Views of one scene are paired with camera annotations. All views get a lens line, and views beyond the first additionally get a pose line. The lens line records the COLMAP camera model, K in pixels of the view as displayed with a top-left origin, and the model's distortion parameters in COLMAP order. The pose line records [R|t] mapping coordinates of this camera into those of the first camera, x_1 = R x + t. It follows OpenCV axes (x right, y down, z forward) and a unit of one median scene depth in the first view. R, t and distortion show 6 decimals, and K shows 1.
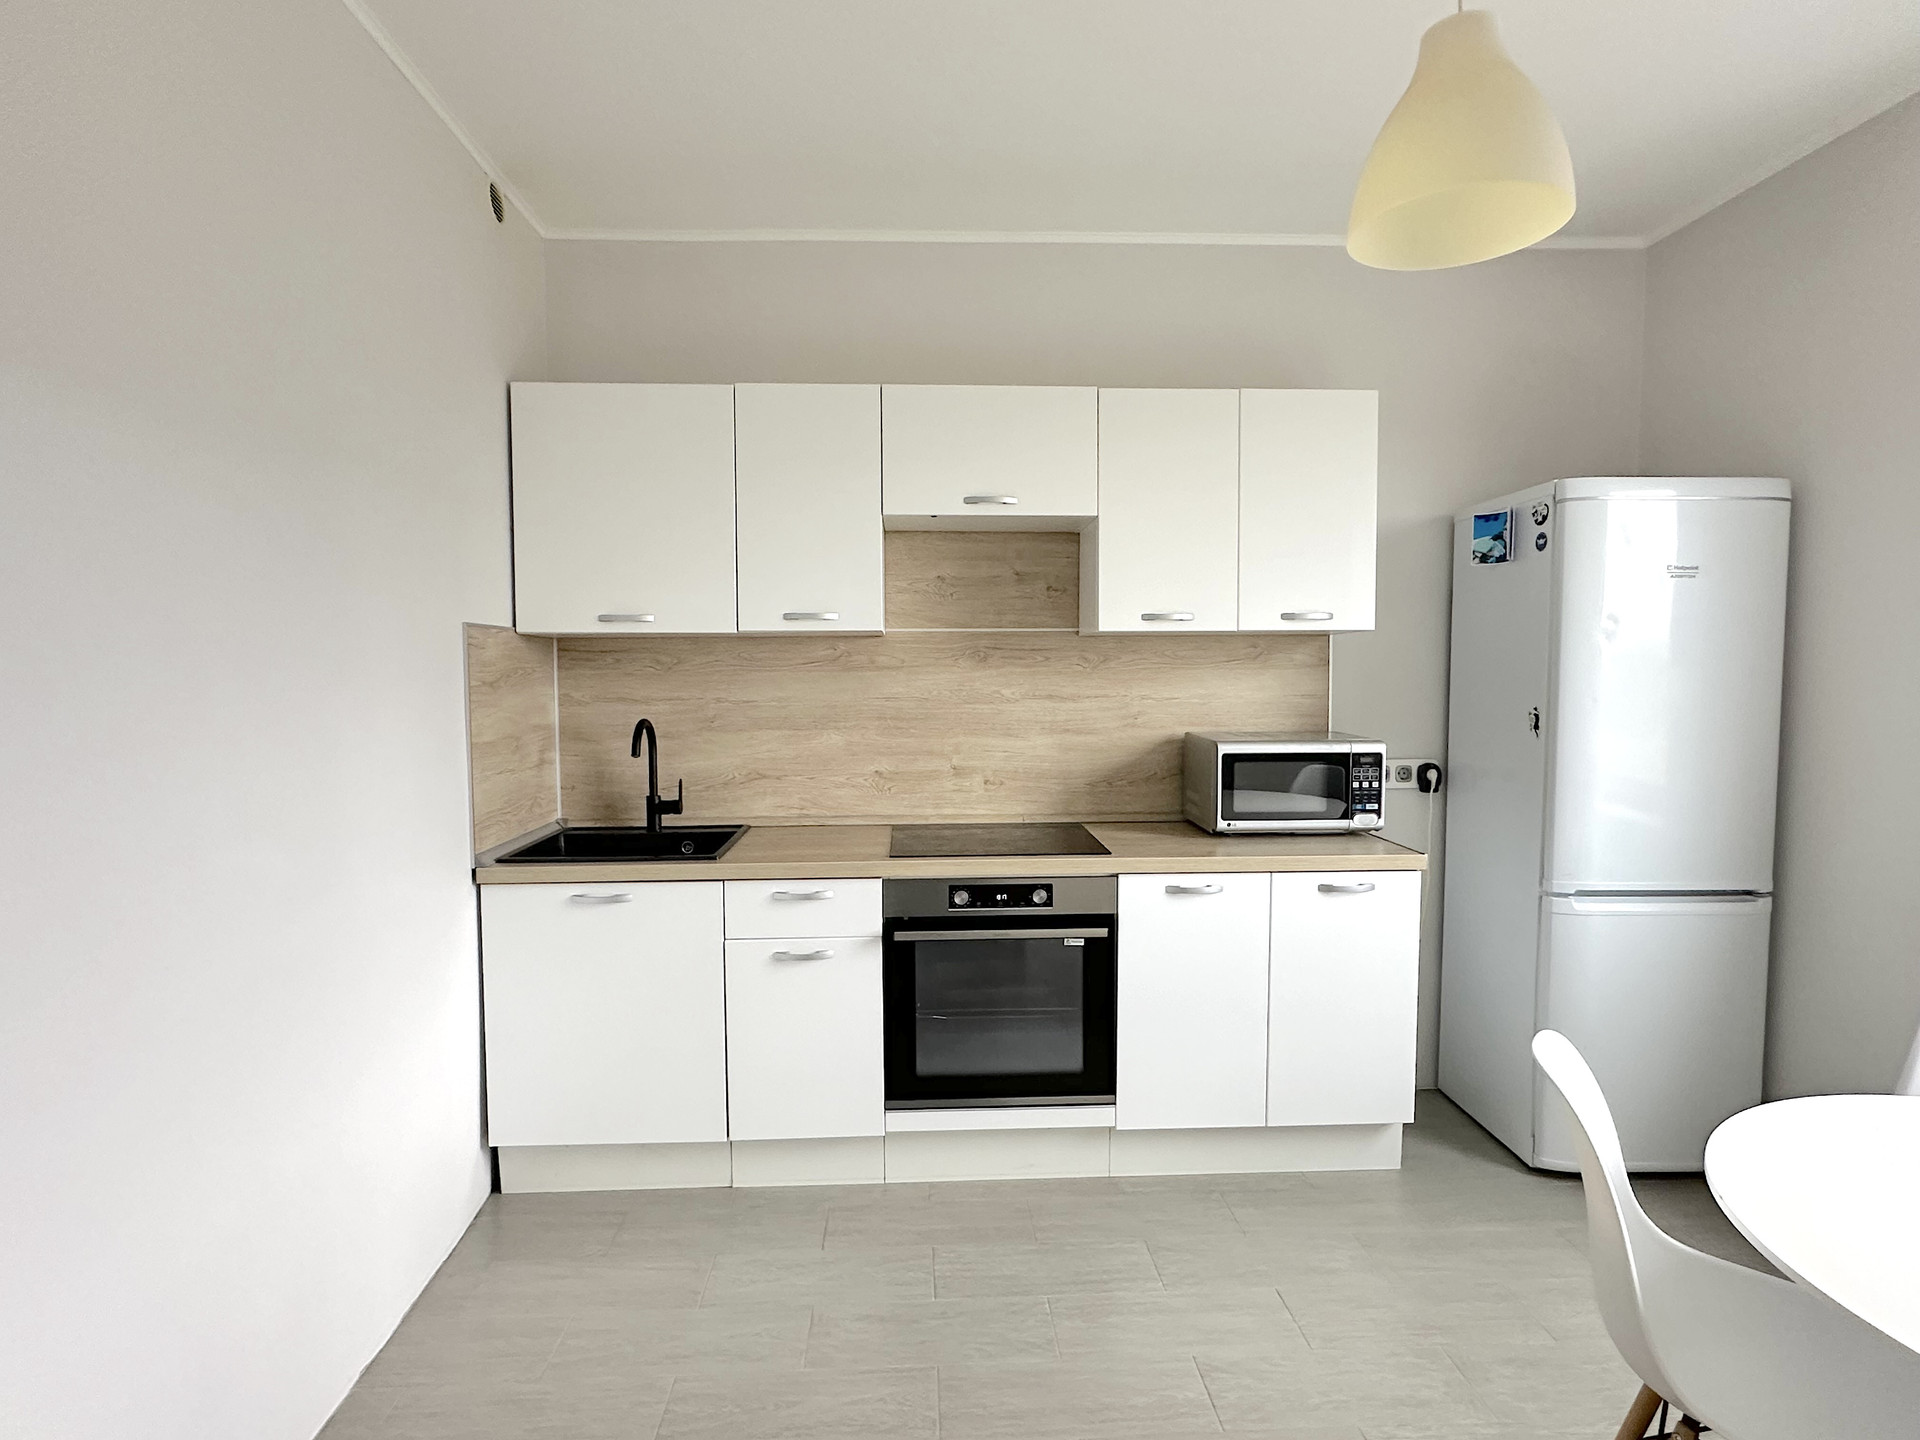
lens RADIAL K [[996.6, 0, 960.0], [0, 996.6, 720.0], [0, 0, 1]] dist [-0.000038, -0.000449]
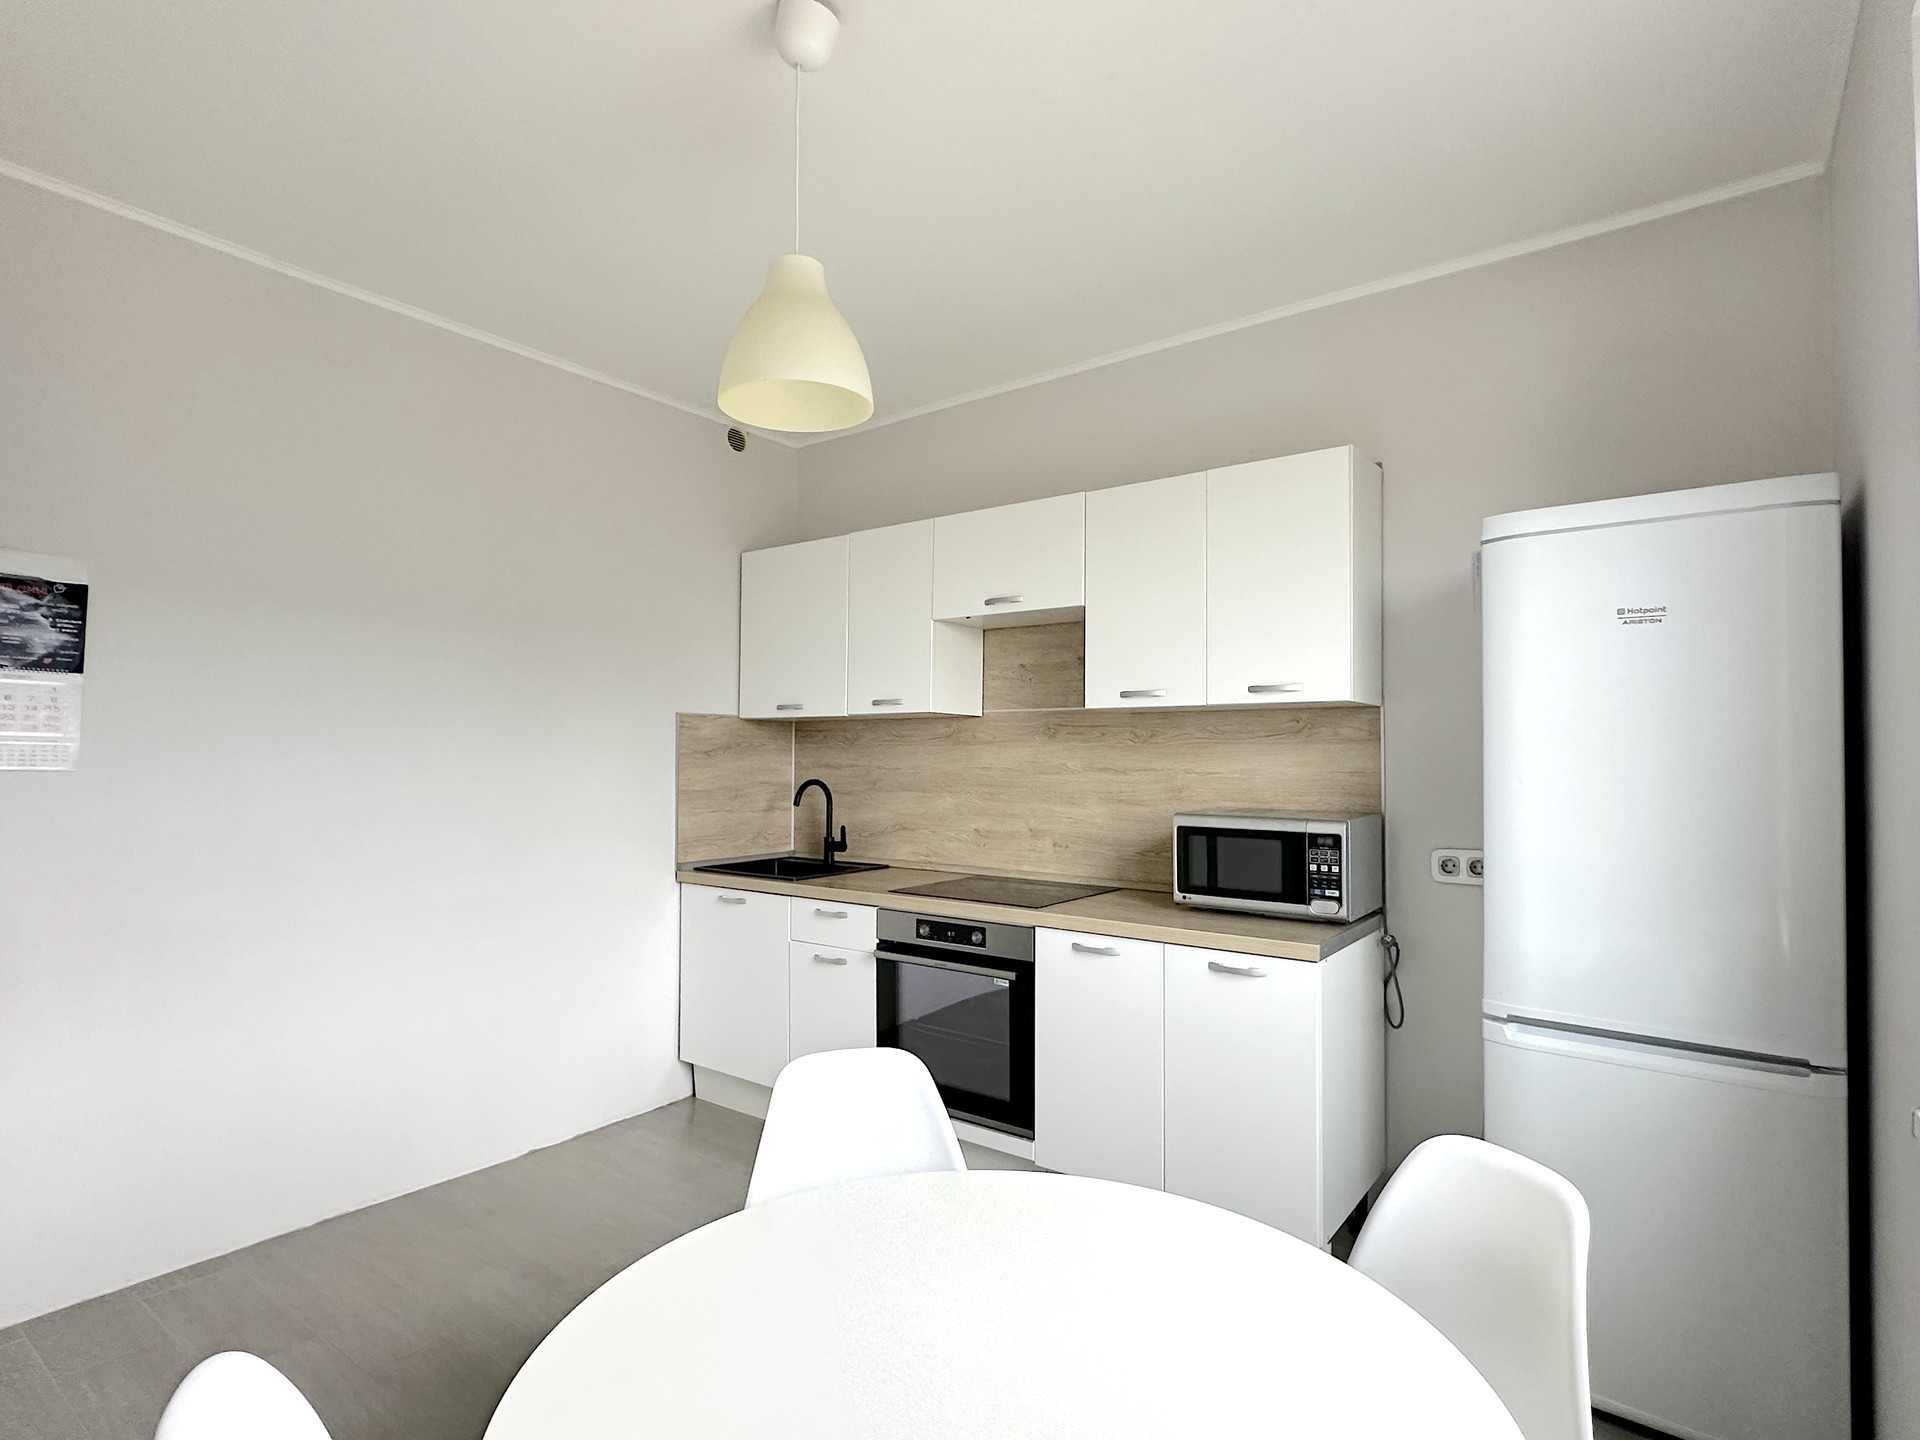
lens RADIAL K [[996.6, 0, 960.0], [0, 996.6, 720.0], [0, 0, 1]] dist [-0.000038, -0.000449]
pose [[0.768662, -0.014821, -0.639483, 0.675983], [-0.038014, 0.996906, -0.068798, 0.004070], [0.638525, 0.077192, 0.765720, 0.064737]]
